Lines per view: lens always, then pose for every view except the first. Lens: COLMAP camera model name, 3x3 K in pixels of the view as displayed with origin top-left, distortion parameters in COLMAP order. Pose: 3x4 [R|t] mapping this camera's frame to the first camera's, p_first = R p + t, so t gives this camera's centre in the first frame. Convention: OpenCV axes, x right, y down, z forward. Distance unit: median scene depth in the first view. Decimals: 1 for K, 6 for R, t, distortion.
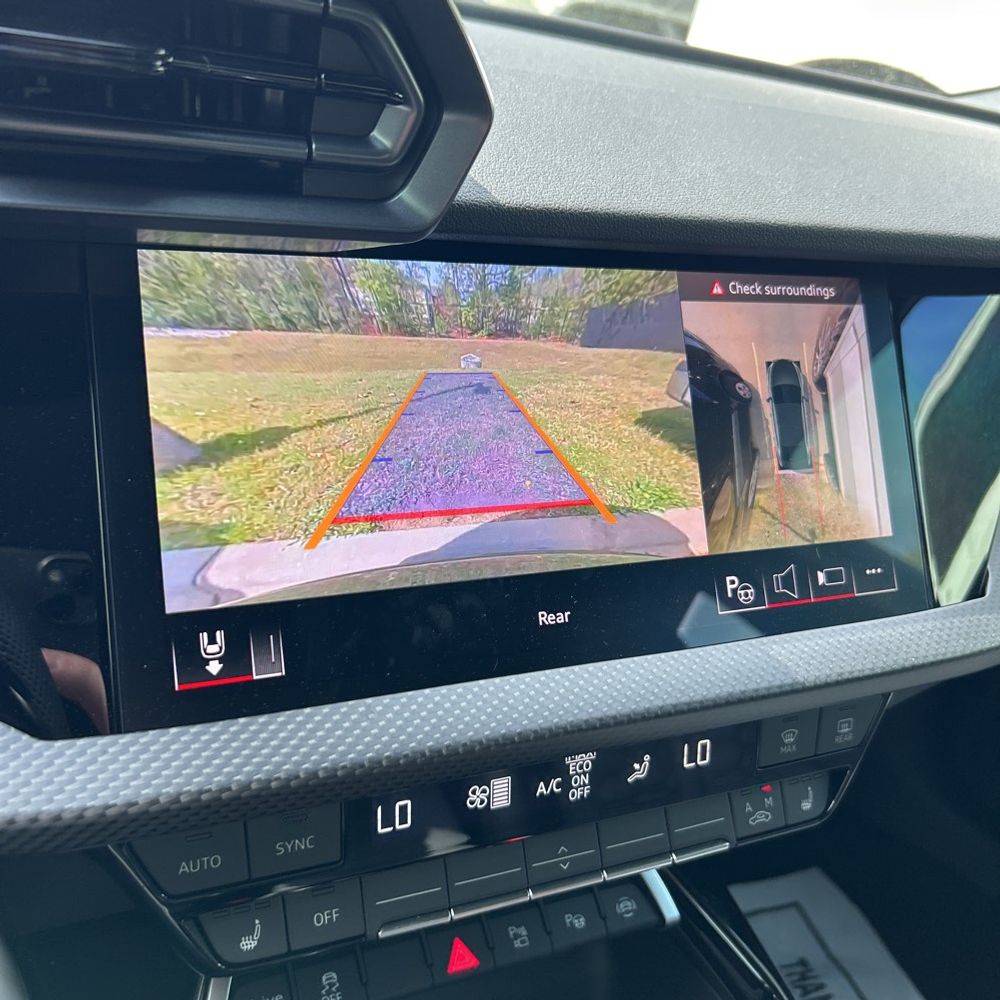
lens RADIAL K [[1016.1, 0, 500.0], [0, 1016.1, 500.0], [0, 0, 1]] dist [0.011744, -0.000208]
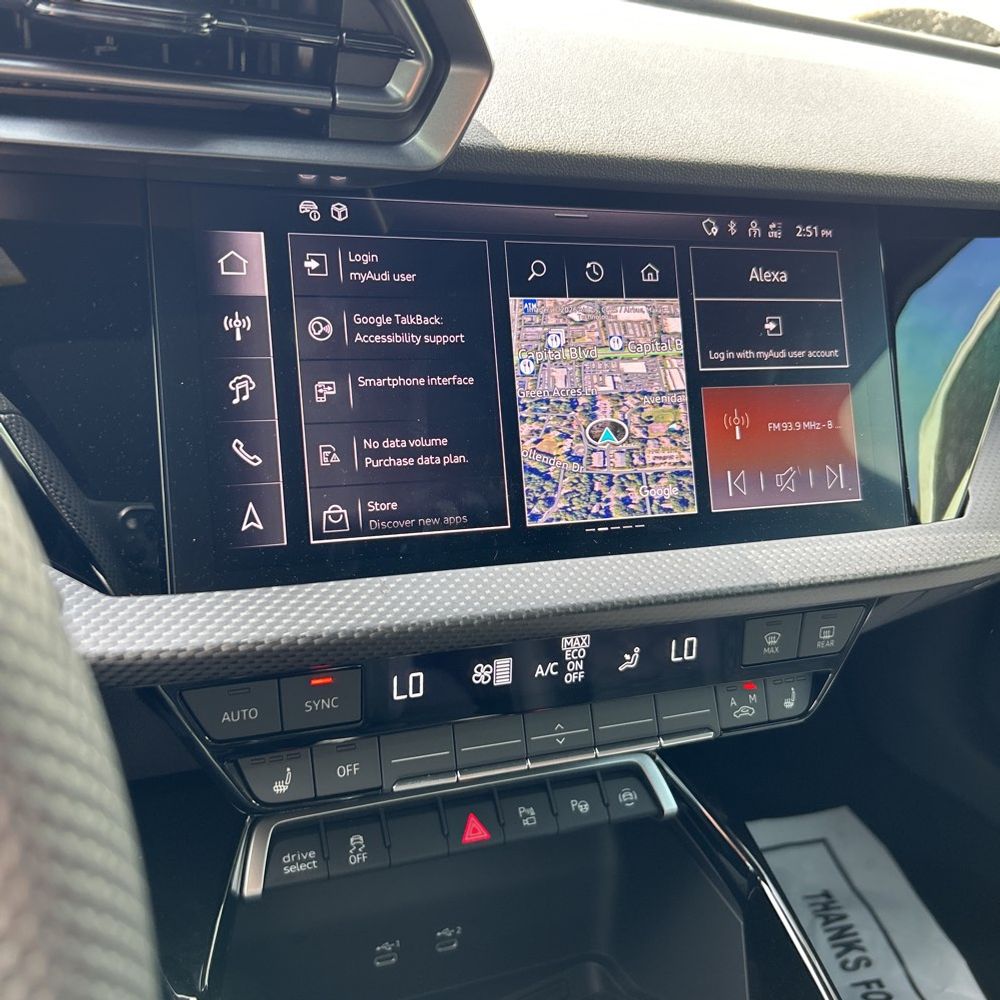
lens RADIAL K [[998.8, 0, 491.5], [0, 998.8, 484.4], [0, 0, 1]] dist [0.094209, -0.148234]
pose [[0.997320, 0.021083, -0.070058, 0.064017], [-0.019153, 0.999422, 0.028096, 0.047685], [0.070609, -0.026679, 0.997147, -0.119680]]
